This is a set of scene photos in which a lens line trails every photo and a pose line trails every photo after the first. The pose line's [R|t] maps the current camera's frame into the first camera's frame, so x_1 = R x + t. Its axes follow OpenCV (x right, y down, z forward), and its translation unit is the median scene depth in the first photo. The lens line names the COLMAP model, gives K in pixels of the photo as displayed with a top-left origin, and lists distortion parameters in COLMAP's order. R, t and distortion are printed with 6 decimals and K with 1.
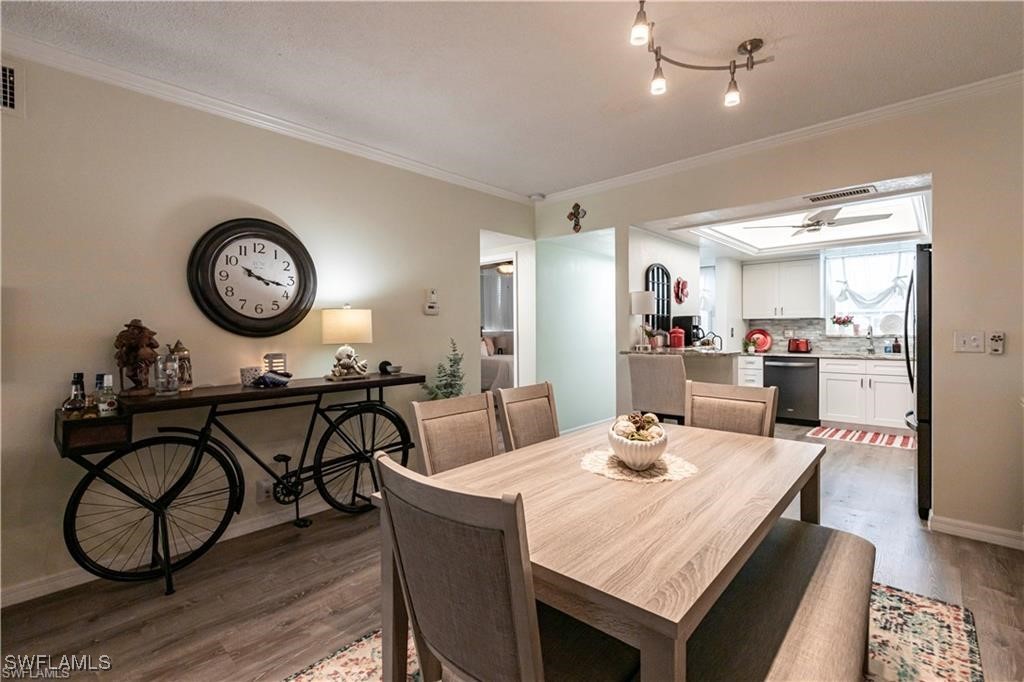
lens RADIAL K [[473.0, 0, 505.0], [0, 473.0, 331.5], [0, 0, 1]] dist [0.009376, -0.002685]
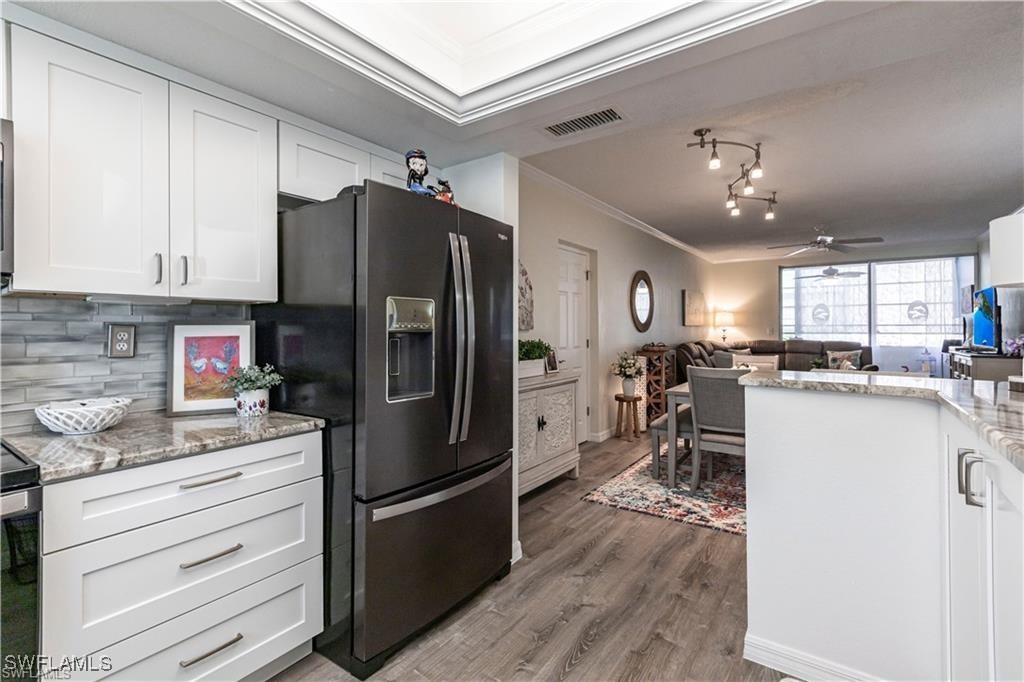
lens RADIAL K [[473.0, 0, 516.1], [0, 473.0, 323.8], [0, 0, 1]] dist [0.009376, -0.002685]
pose [[-0.991112, 0.010035, -0.132652, 0.970980], [0.010756, 0.999931, -0.004719, -0.016763], [0.132596, -0.006104, -0.991151, 1.801059]]
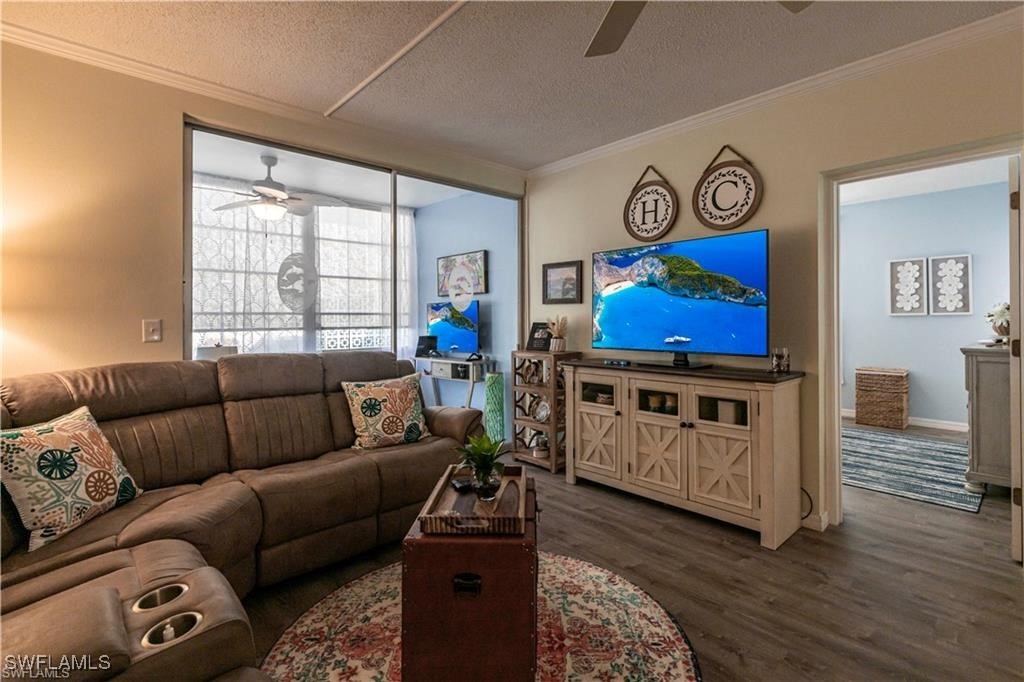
lens RADIAL K [[473.0, 0, 515.9], [0, 473.0, 318.6], [0, 0, 1]] dist [0.009376, -0.002685]
pose [[-0.071309, 0.011556, -0.997387, -0.188239], [0.001439, 0.999933, 0.011483, 0.003034], [0.997453, -0.000616, -0.071320, -0.209052]]
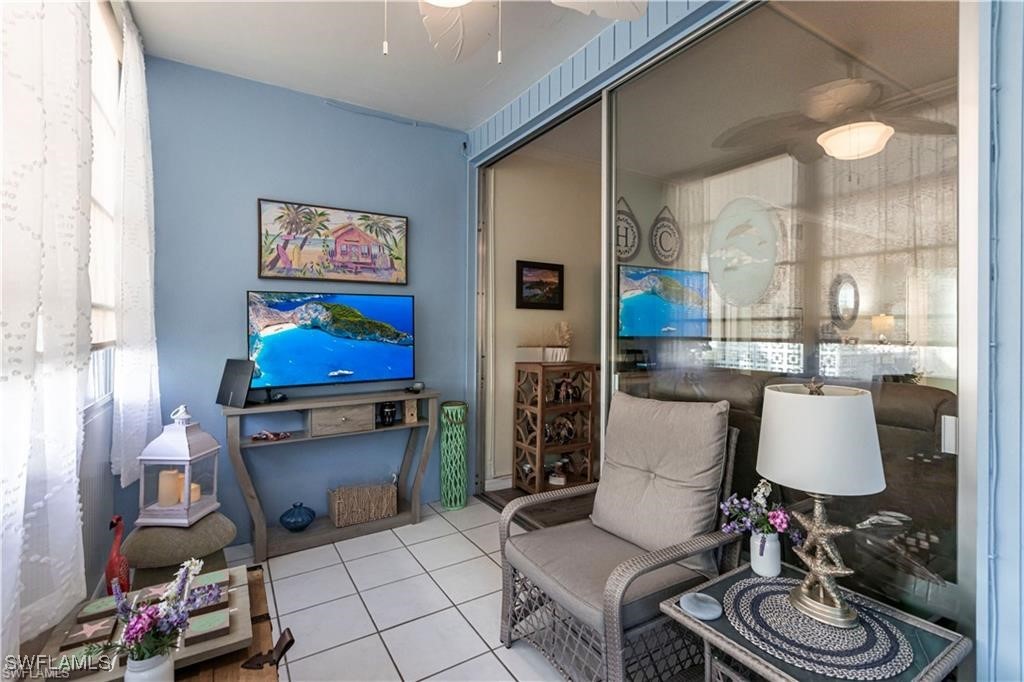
lens RADIAL K [[473.0, 0, 513.8], [0, 473.0, 332.6], [0, 0, 1]] dist [0.009376, -0.002685]
pose [[0.963452, 0.003315, -0.267859, -1.308106], [-0.004009, 0.999990, -0.002045, 0.040356], [0.267849, 0.003045, 0.963456, -1.378951]]
